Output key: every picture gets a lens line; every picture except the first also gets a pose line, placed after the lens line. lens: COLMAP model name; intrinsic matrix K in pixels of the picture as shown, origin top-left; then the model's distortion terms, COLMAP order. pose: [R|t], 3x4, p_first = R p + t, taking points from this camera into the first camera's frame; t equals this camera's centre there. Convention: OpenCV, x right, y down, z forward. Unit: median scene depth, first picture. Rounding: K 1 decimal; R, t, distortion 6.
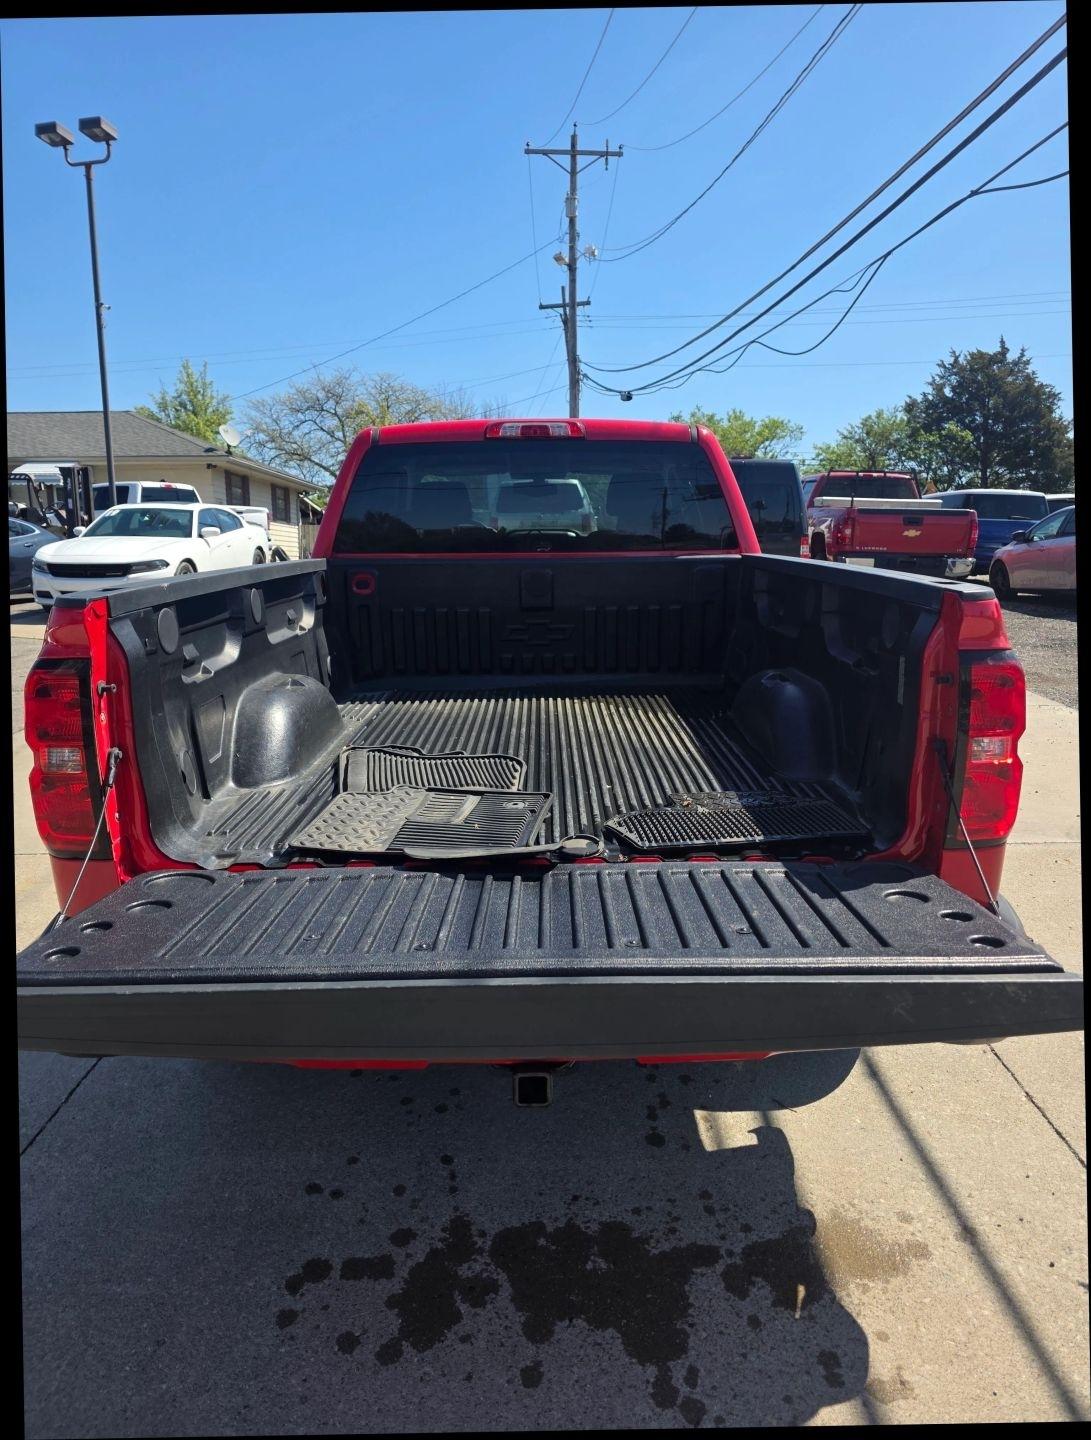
lens RADIAL K [[954.9, 0, 553.9], [0, 954.9, 712.2], [0, 0, 1]] dist [0.045949, -0.046133]
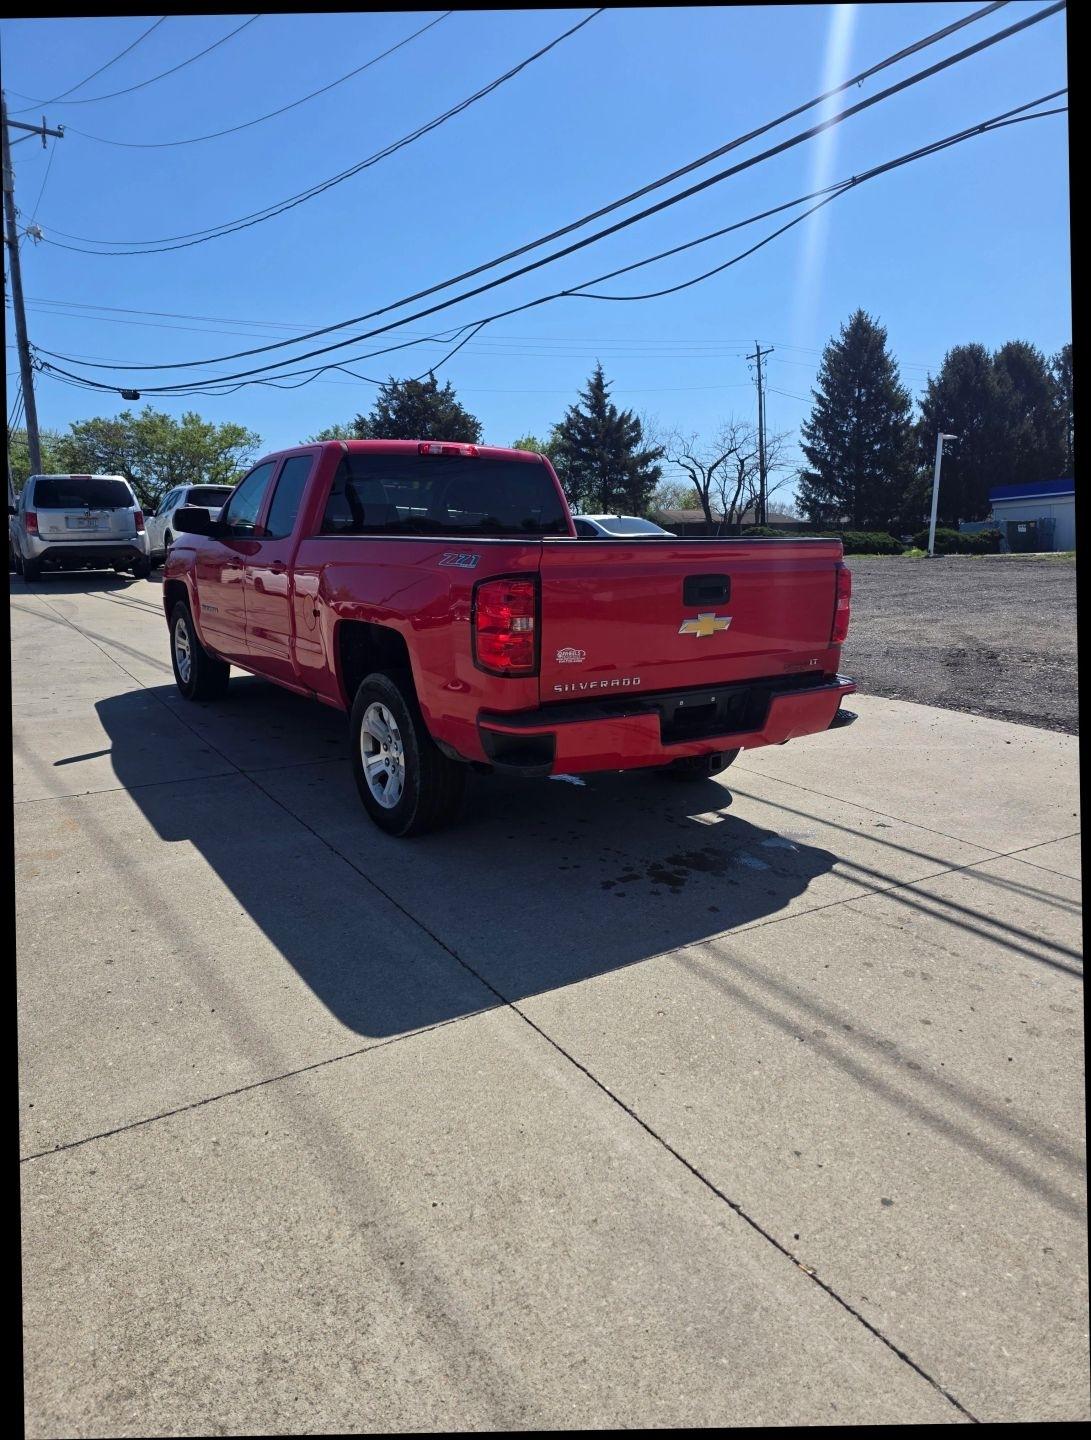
lens RADIAL K [[954.9, 0, 542.9], [0, 954.9, 722.1], [0, 0, 1]] dist [0.045949, -0.046133]
pose [[0.843474, -0.093061, 0.529048, -0.727931], [0.092244, 0.995342, 0.028017, 0.095194], [-0.529191, 0.025170, 0.848129, -0.321625]]
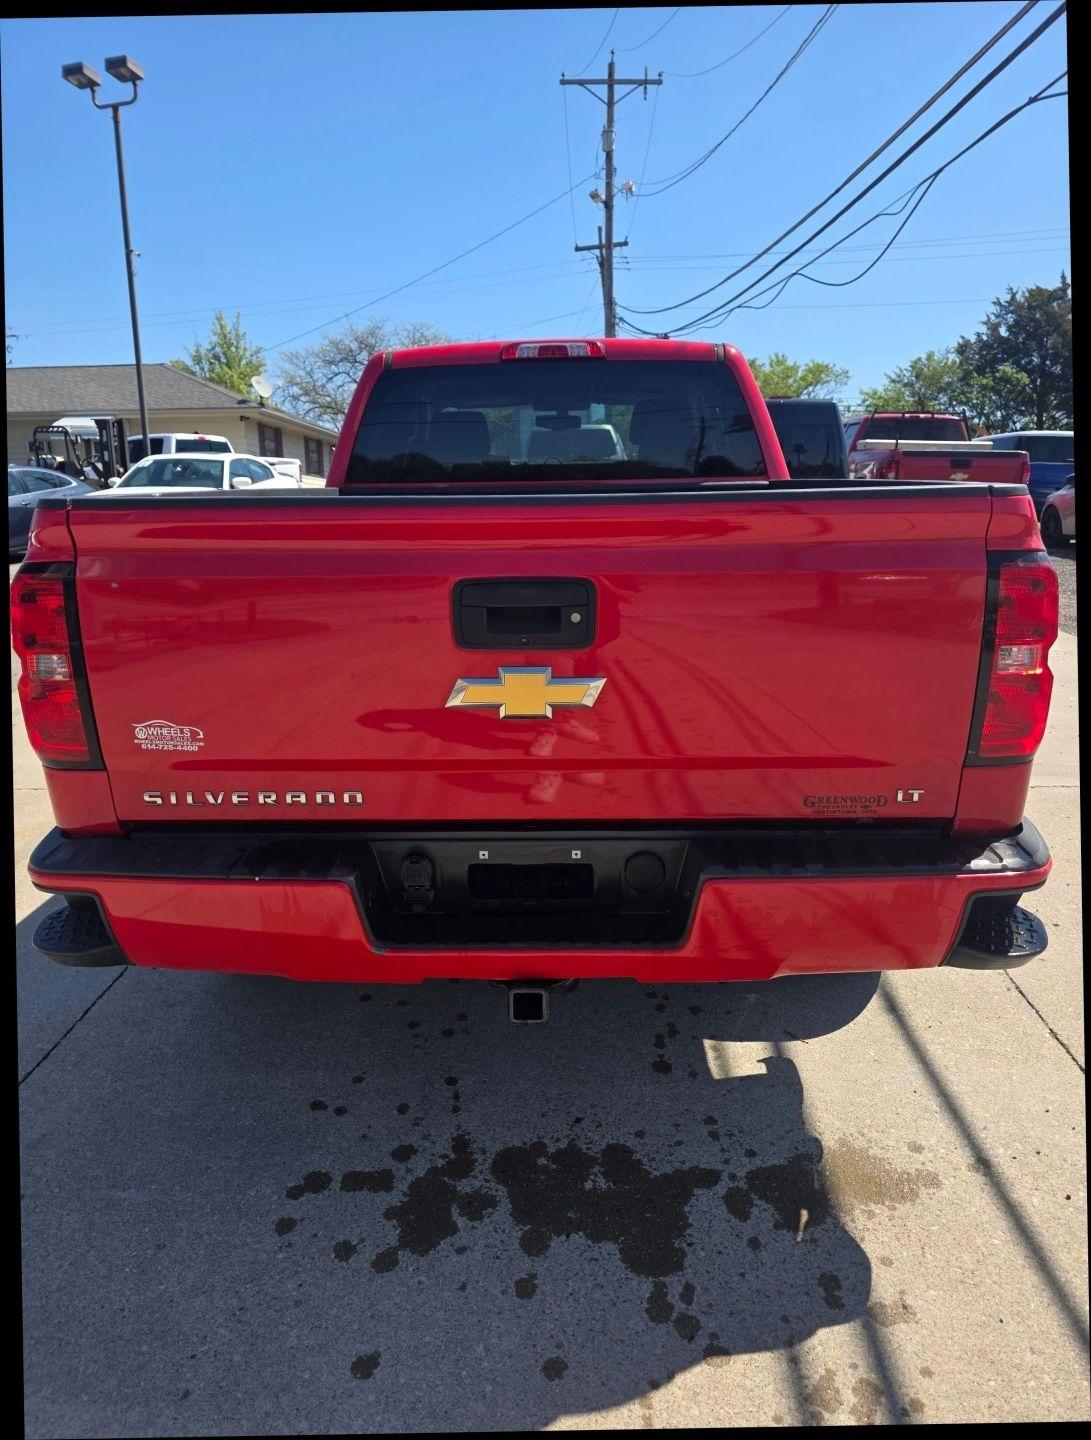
lens RADIAL K [[954.9, 0, 542.5], [0, 954.9, 724.0], [0, 0, 1]] dist [0.045949, -0.046133]
pose [[0.998770, 0.003892, -0.049426, 0.019060], [-0.001075, 0.998379, 0.056899, 0.023915], [0.049567, -0.056775, 0.997156, 0.020355]]
